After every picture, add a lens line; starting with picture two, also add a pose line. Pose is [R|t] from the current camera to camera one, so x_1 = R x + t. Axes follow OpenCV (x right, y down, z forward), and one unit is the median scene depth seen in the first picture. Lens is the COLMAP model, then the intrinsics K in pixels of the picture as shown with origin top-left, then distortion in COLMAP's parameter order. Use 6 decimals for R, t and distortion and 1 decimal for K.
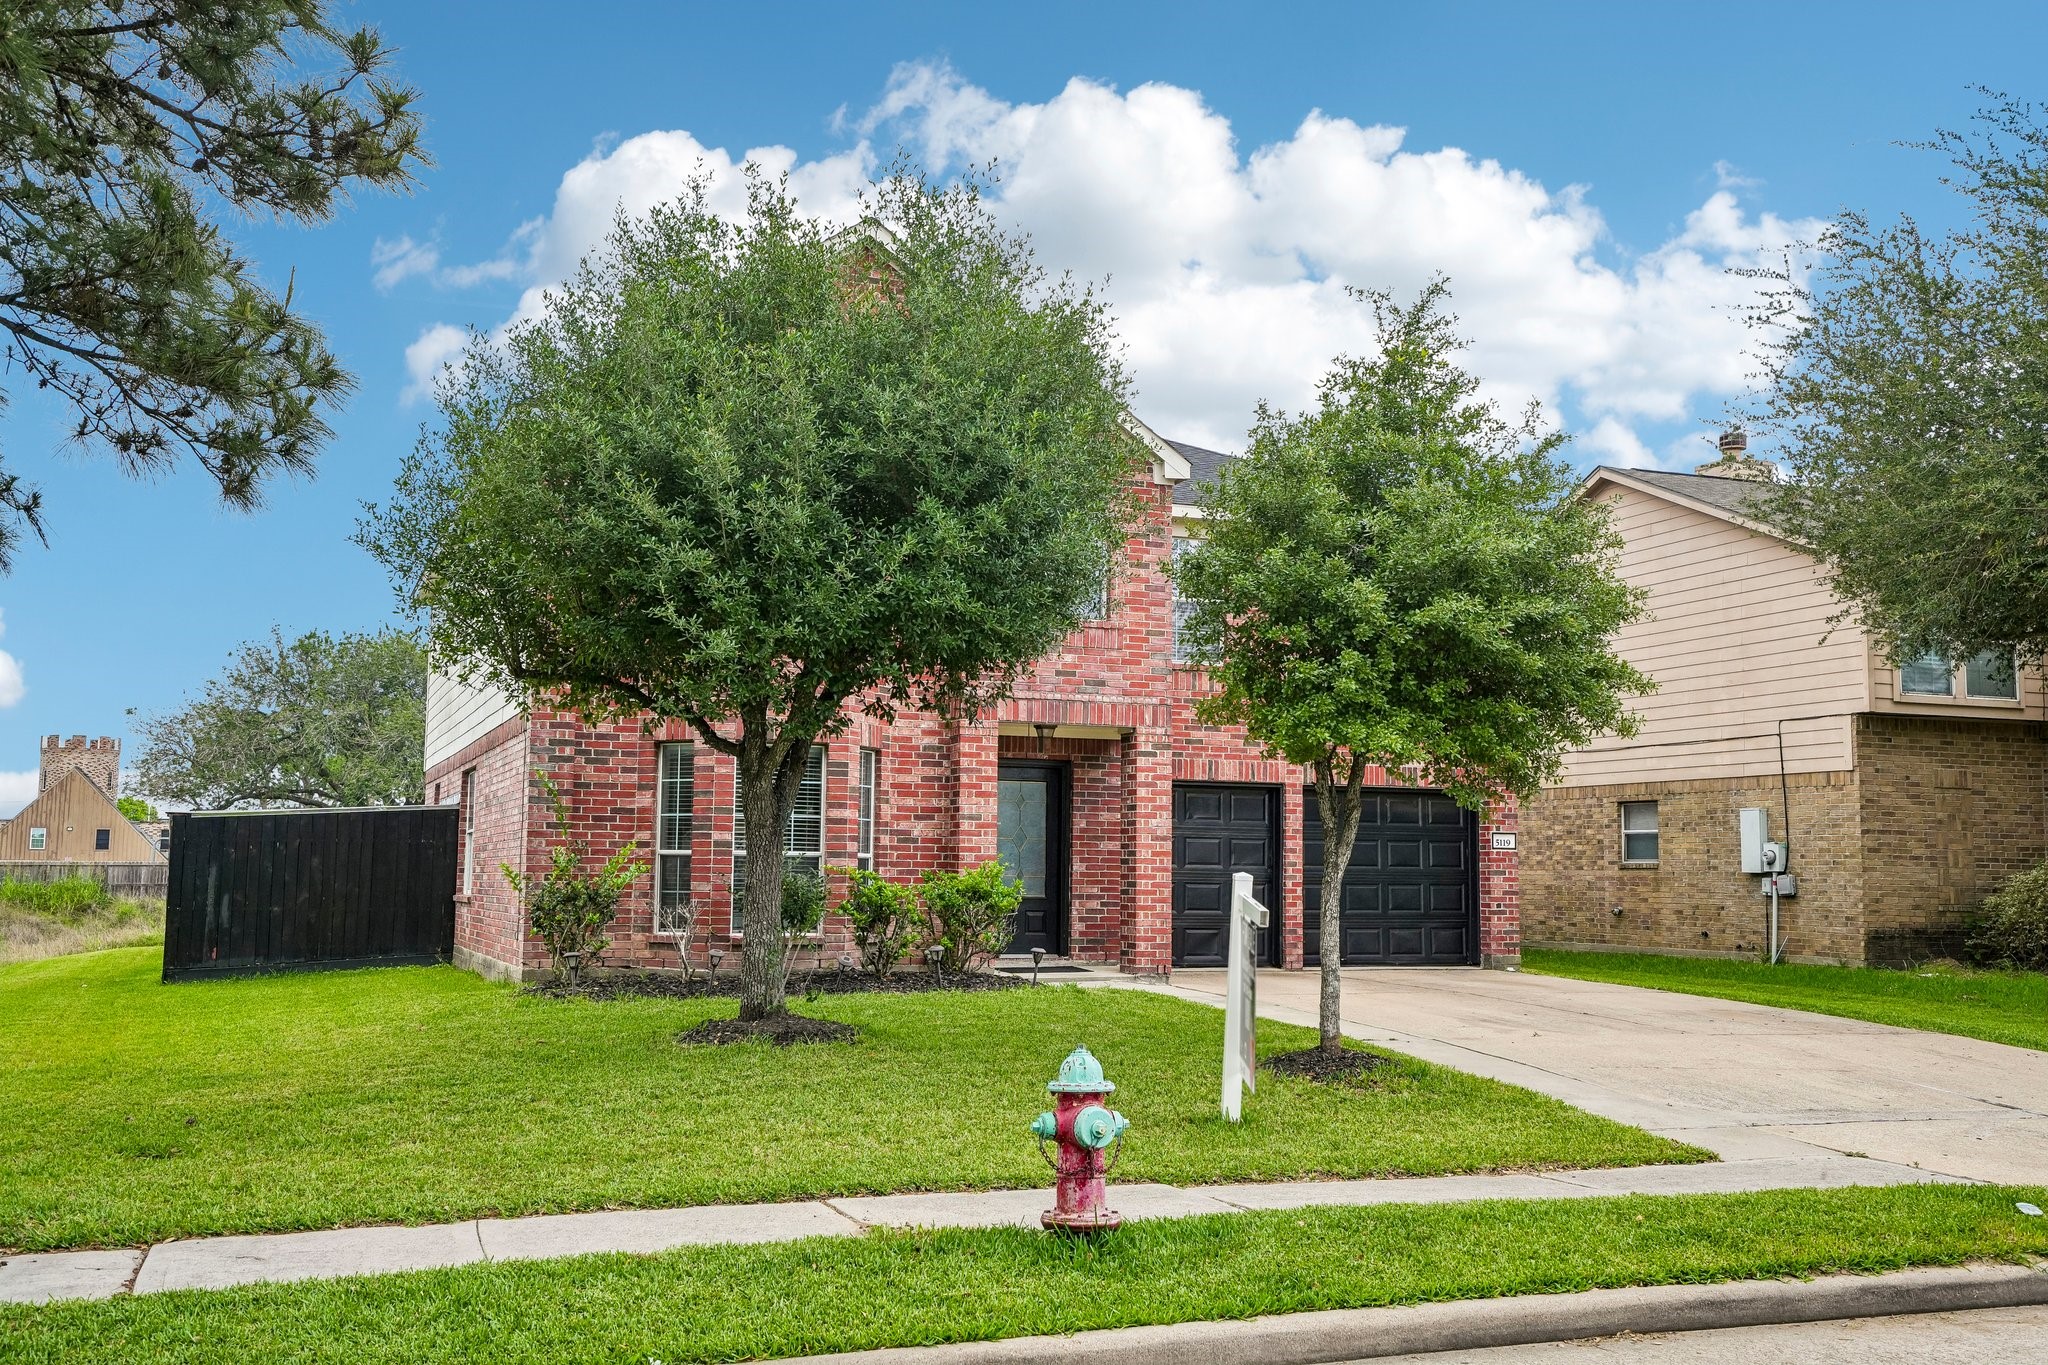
lens RADIAL K [[1943.0, 0, 1024.0], [0, 1943.0, 682.5], [0, 0, 1]] dist [0.047137, -0.009997]
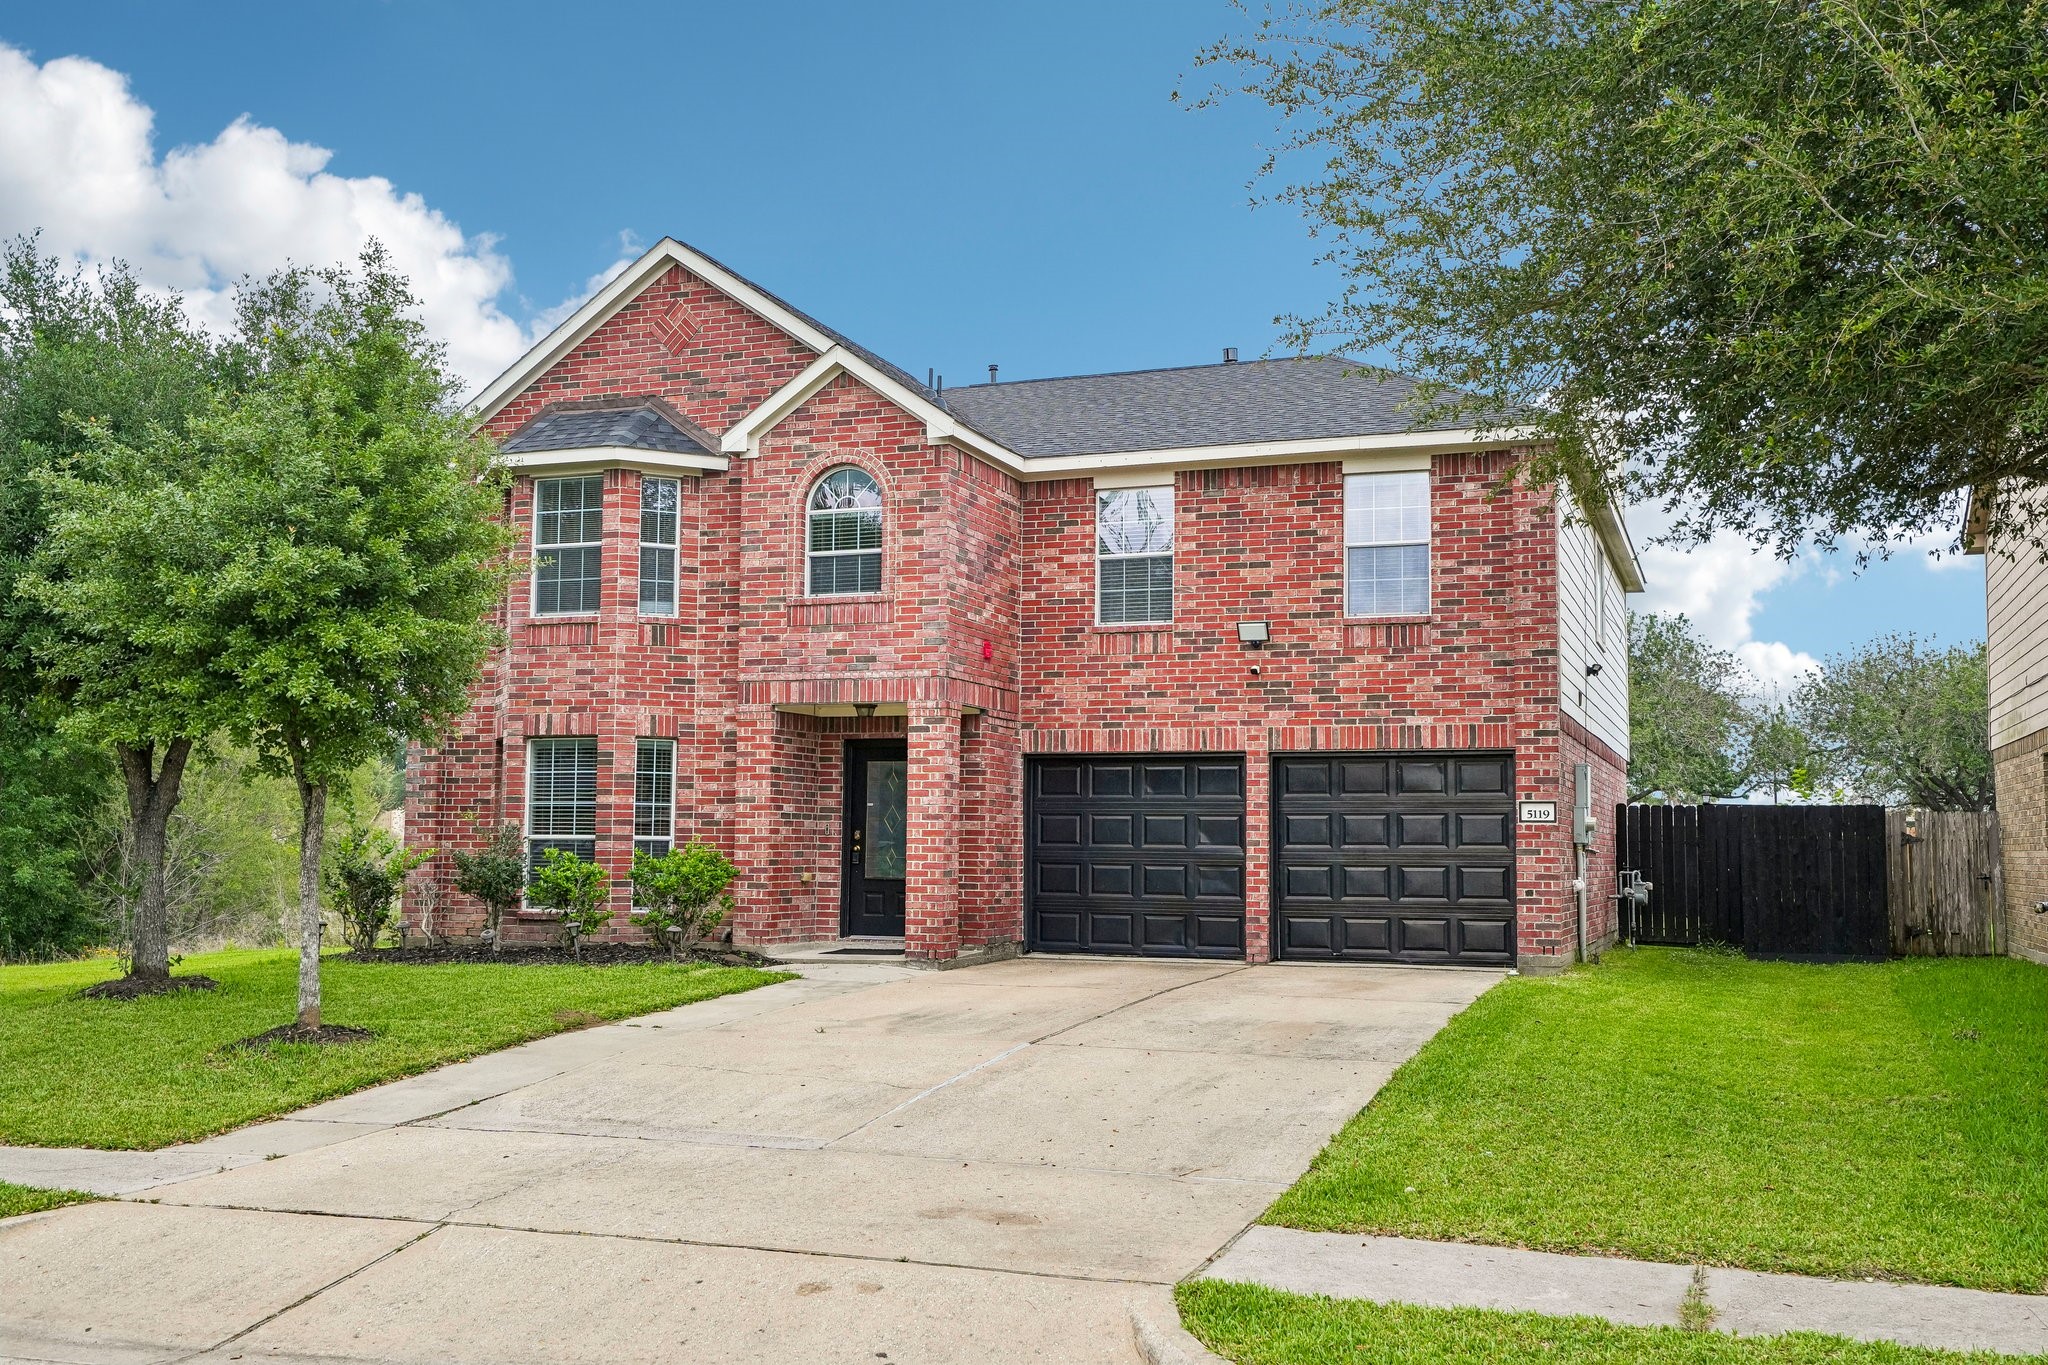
lens RADIAL K [[1943.0, 0, 1024.0], [0, 1943.0, 682.5], [0, 0, 1]] dist [0.047137, -0.009997]
pose [[0.750802, -0.062180, -0.657594, 0.728039], [0.065907, 0.997643, -0.019086, 0.035357], [0.657231, -0.029011, 0.753131, 0.312256]]
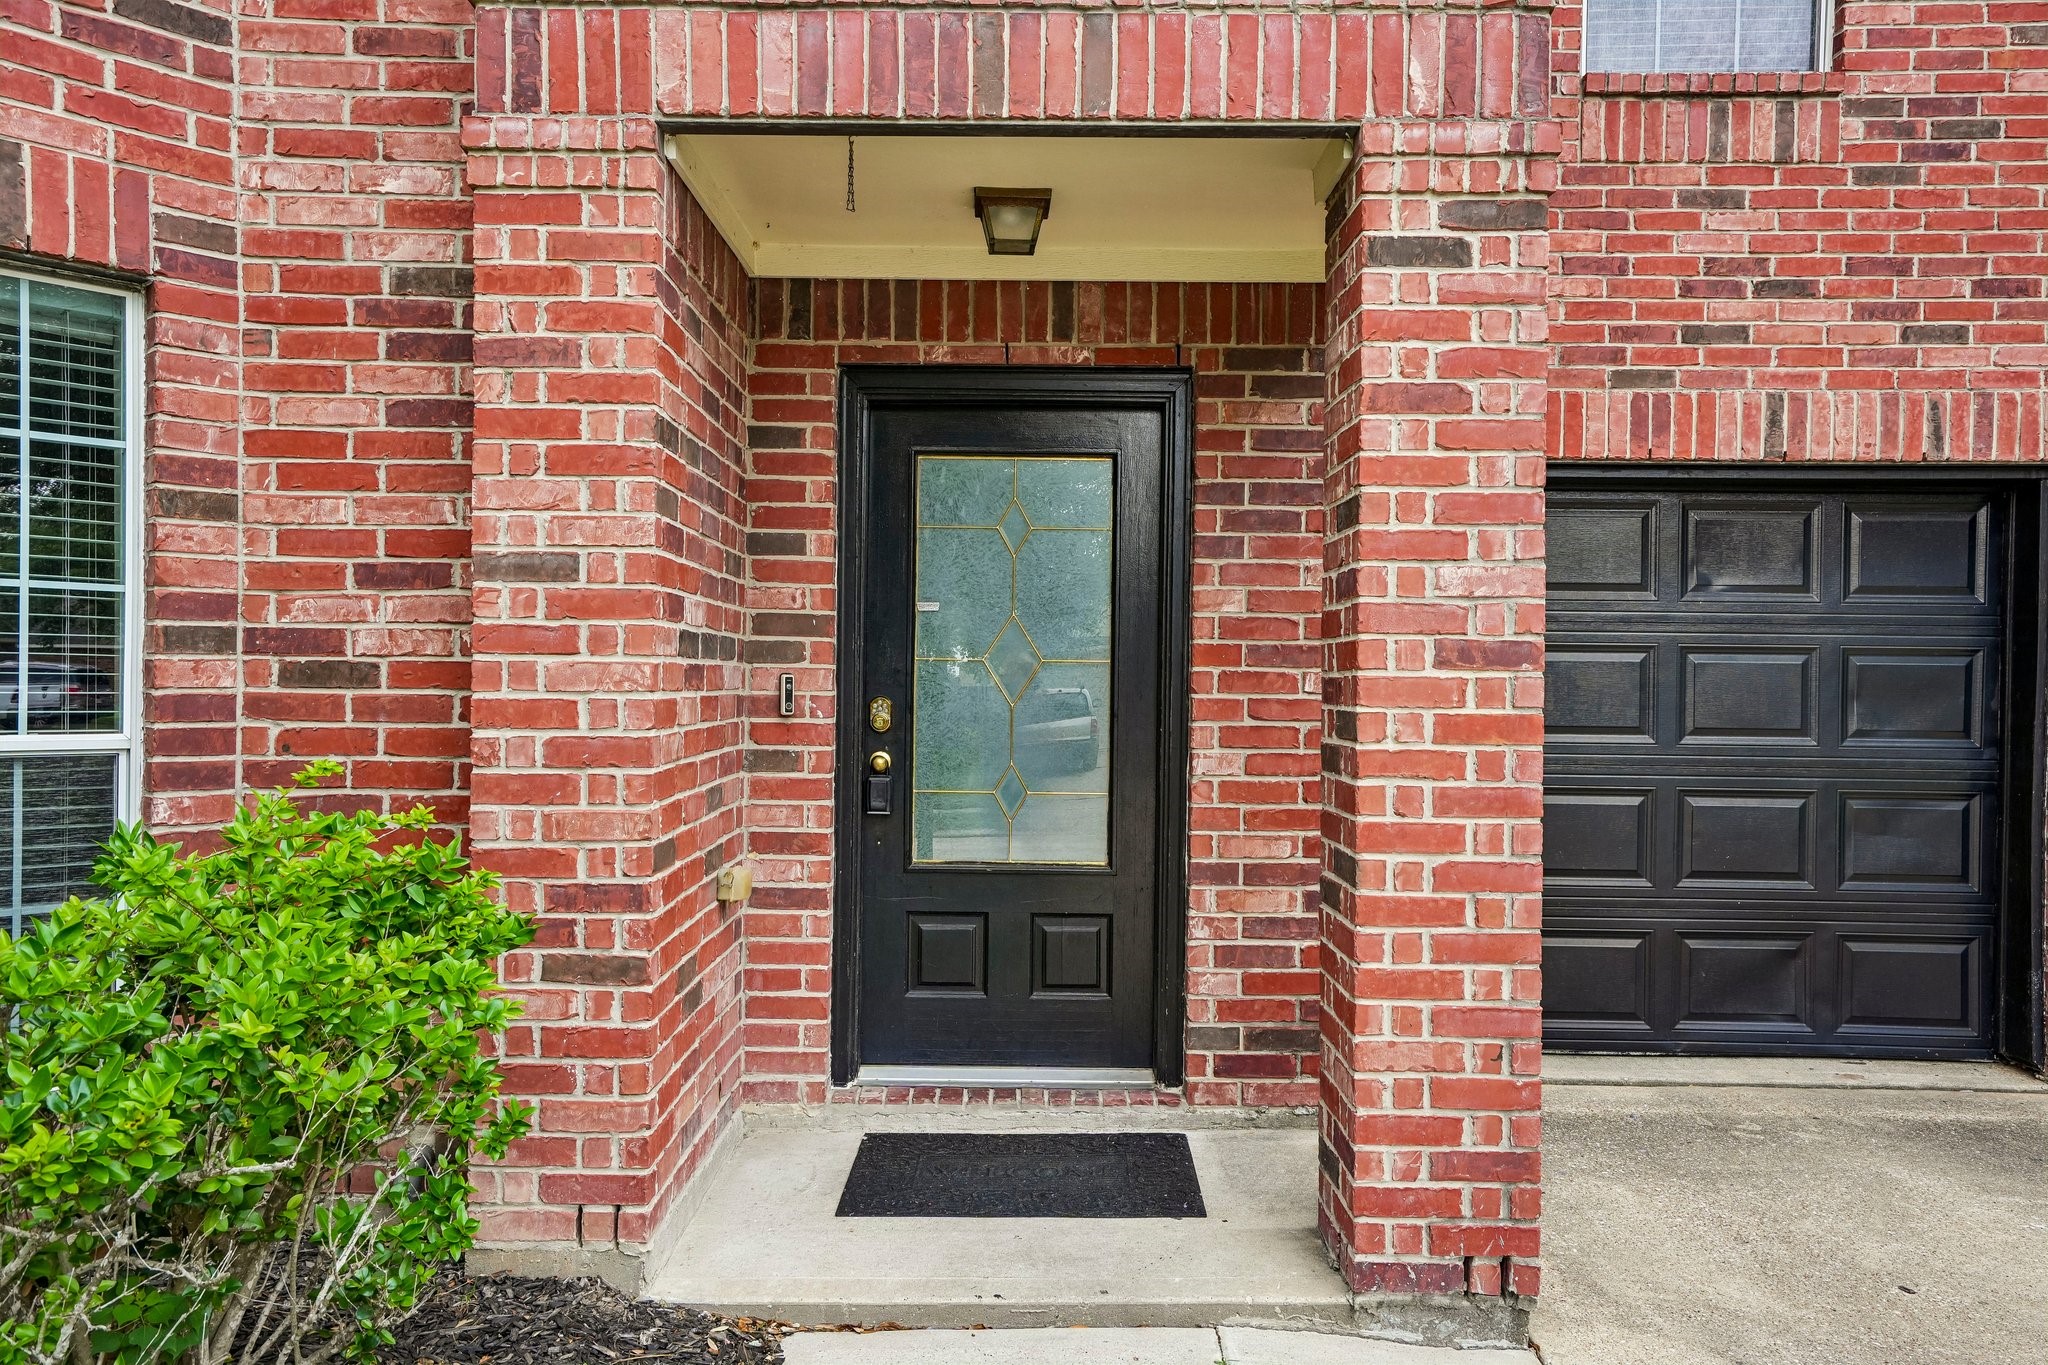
lens RADIAL K [[1535.2, 0, 1030.4], [0, 1535.2, 684.7], [0, 0, 1]] dist [-0.002131, 0.061804]
pose [[0.932432, -0.002256, -0.361339, 0.083673], [0.037802, 0.995103, 0.091334, 0.065909], [0.359364, -0.098822, 0.927950, 0.822528]]
